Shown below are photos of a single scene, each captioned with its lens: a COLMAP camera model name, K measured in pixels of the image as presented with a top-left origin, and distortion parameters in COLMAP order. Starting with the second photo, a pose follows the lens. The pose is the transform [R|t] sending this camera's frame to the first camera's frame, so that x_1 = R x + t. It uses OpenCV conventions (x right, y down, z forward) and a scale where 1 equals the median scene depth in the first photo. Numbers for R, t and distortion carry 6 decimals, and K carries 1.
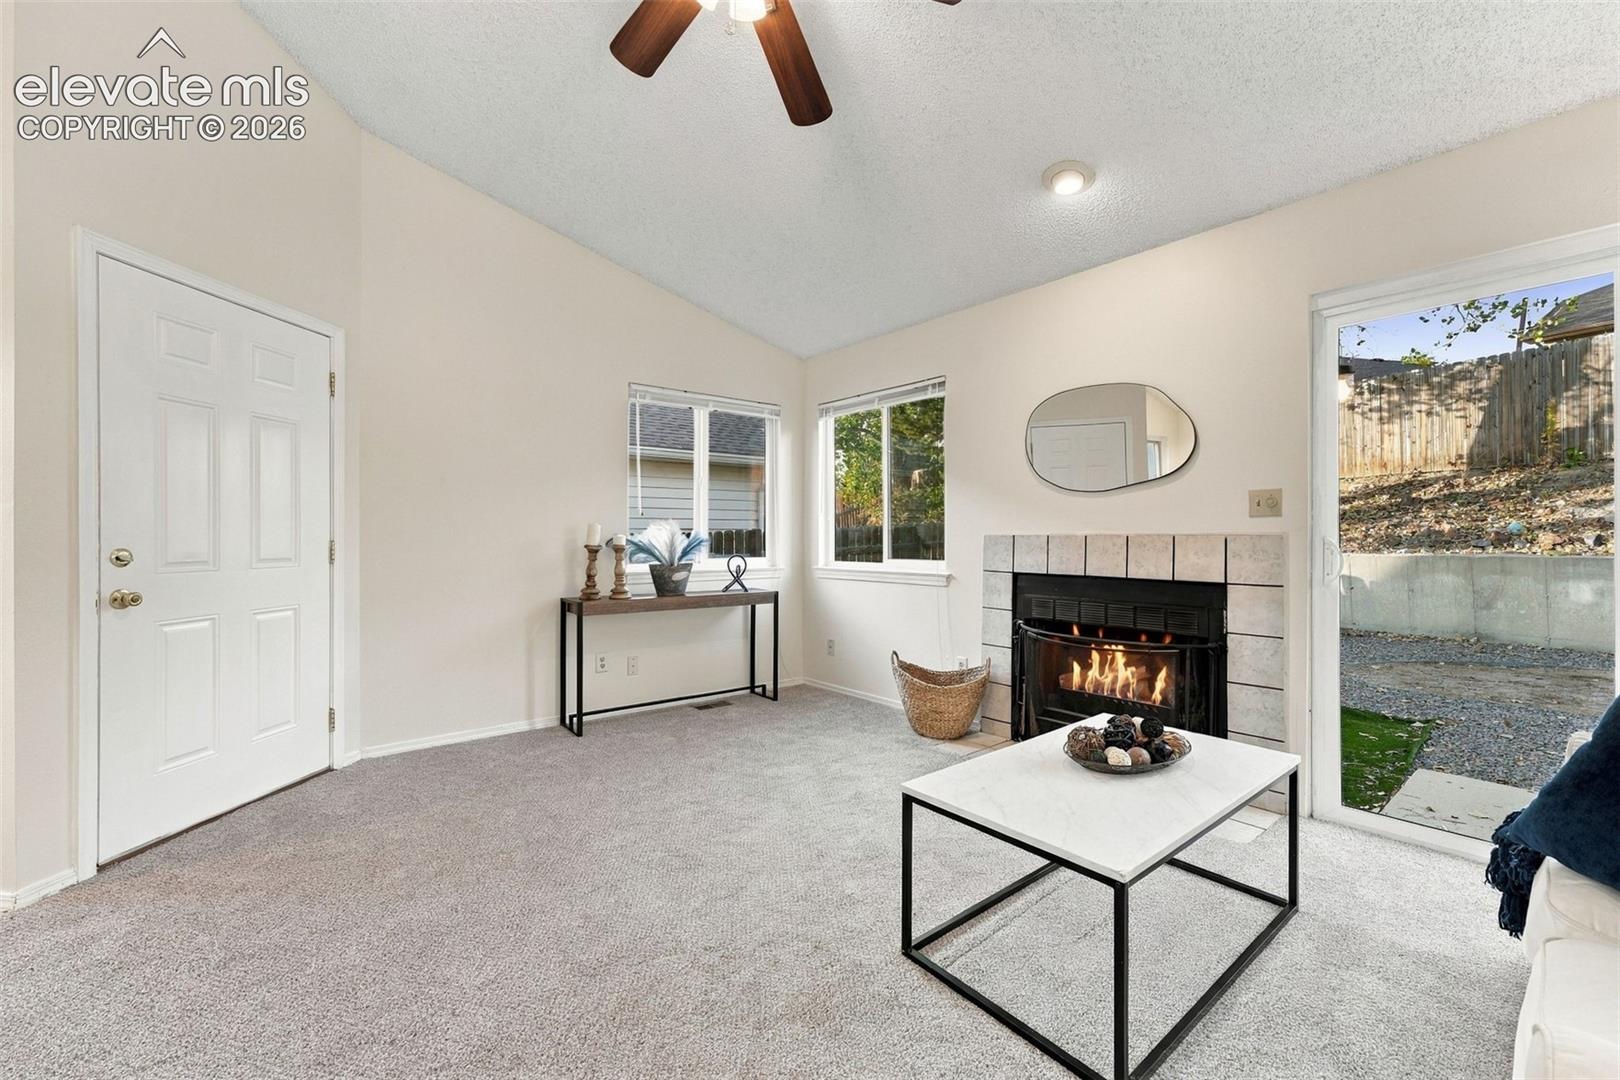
lens RADIAL K [[659.9, 0, 813.0], [0, 659.9, 540.8], [0, 0, 1]] dist [-0.017959, 0.010529]
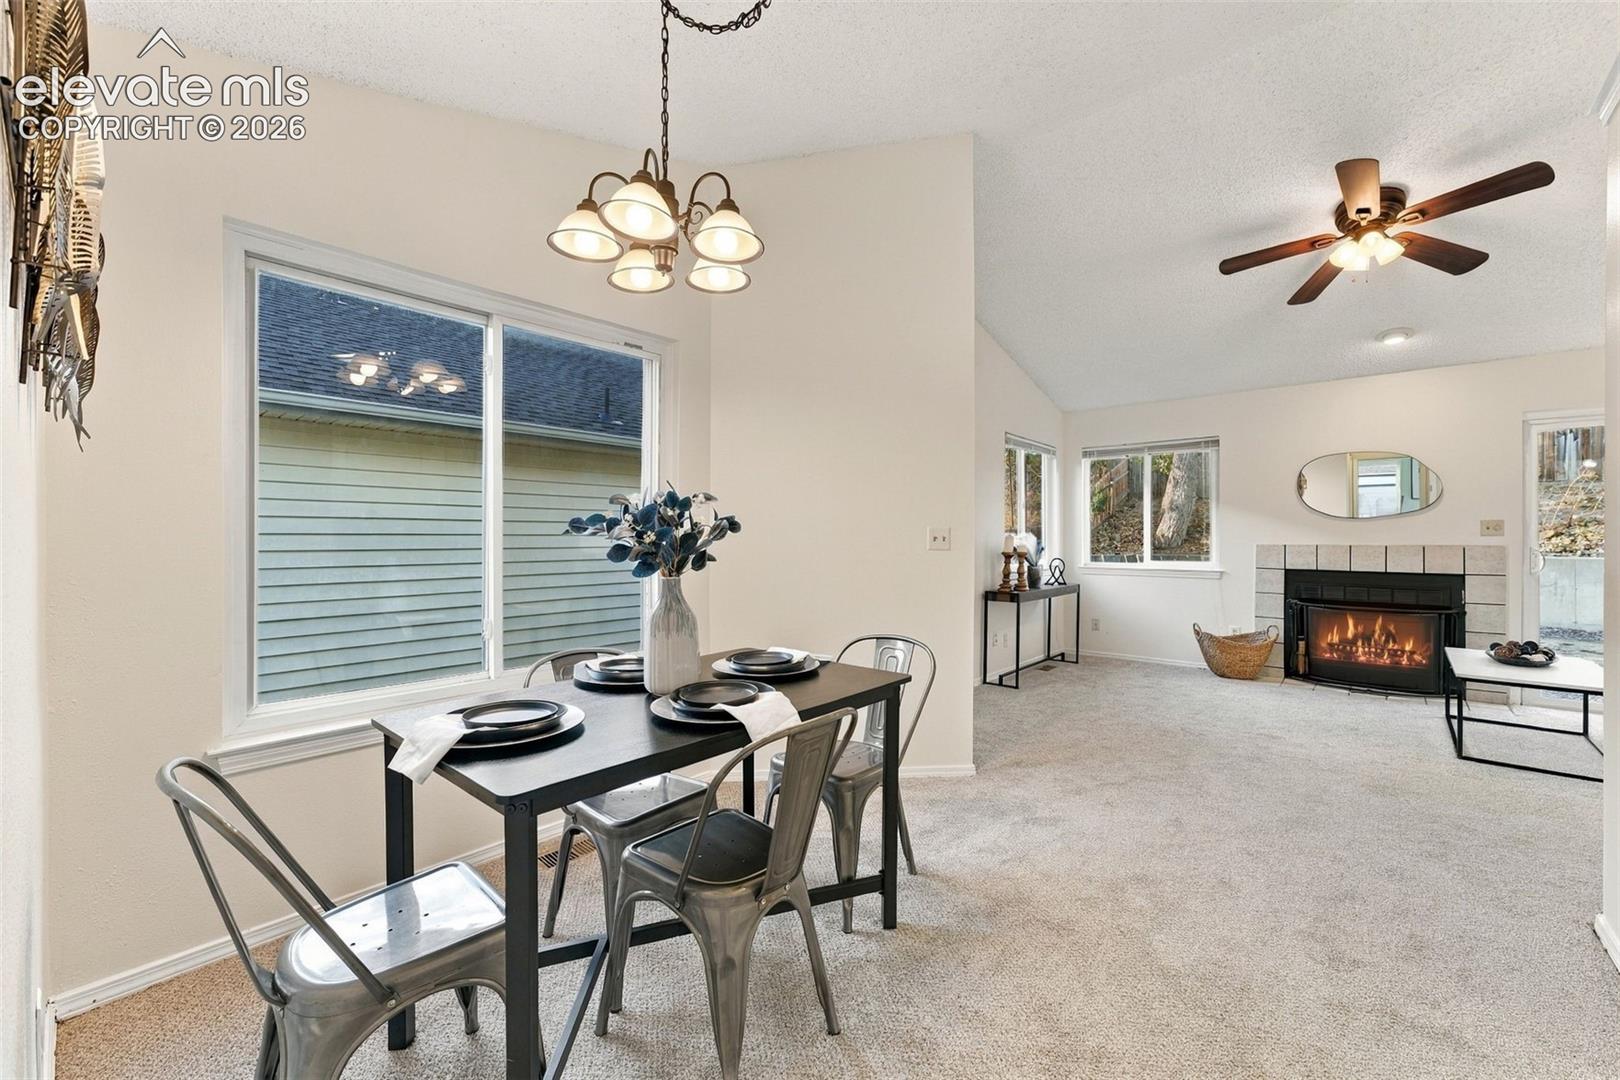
lens RADIAL K [[659.9, 0, 809.7], [0, 659.9, 546.5], [0, 0, 1]] dist [-0.017959, 0.010529]
pose [[0.986402, -0.003920, 0.164305, -1.016991], [0.001882, 0.999919, 0.012561, -0.025079], [-0.164341, -0.012081, 0.986330, -0.312812]]
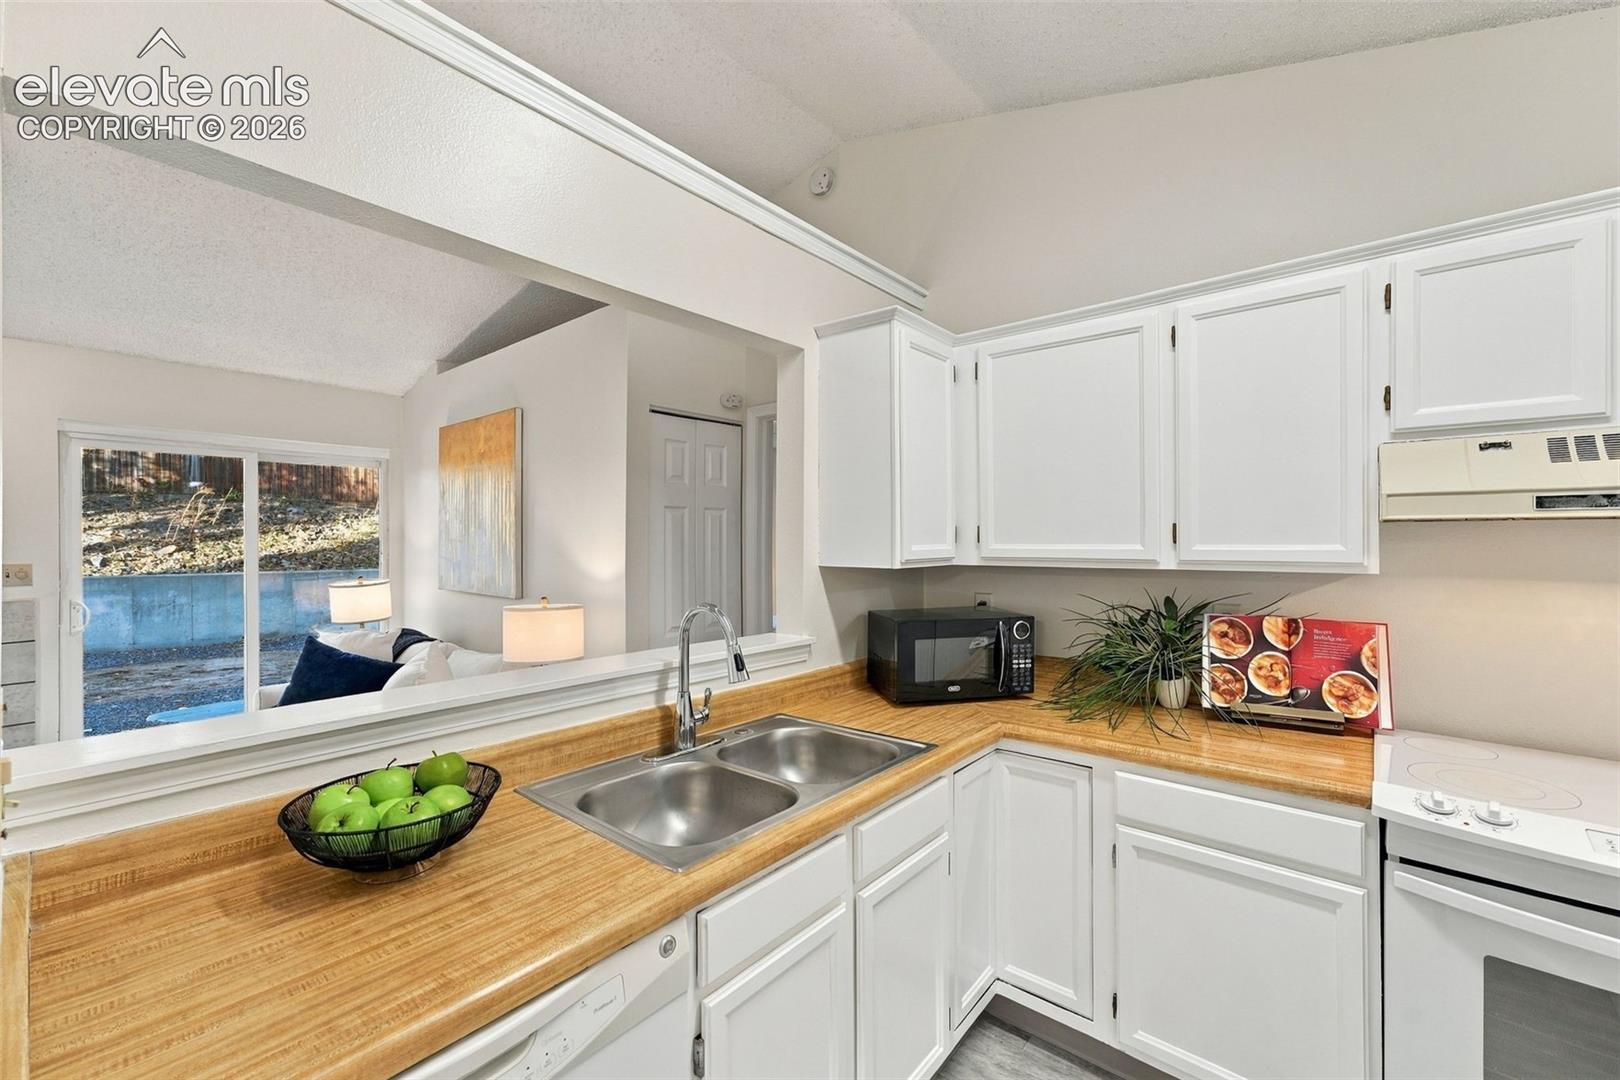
lens RADIAL K [[659.9, 0, 808.9], [0, 659.9, 536.6], [0, 0, 1]] dist [-0.017959, 0.010529]
pose [[-0.187442, 0.006713, 0.982253, -0.588641], [-0.001569, 0.999973, -0.007133, -0.090378], [-0.982274, -0.002878, -0.187427, -0.175174]]
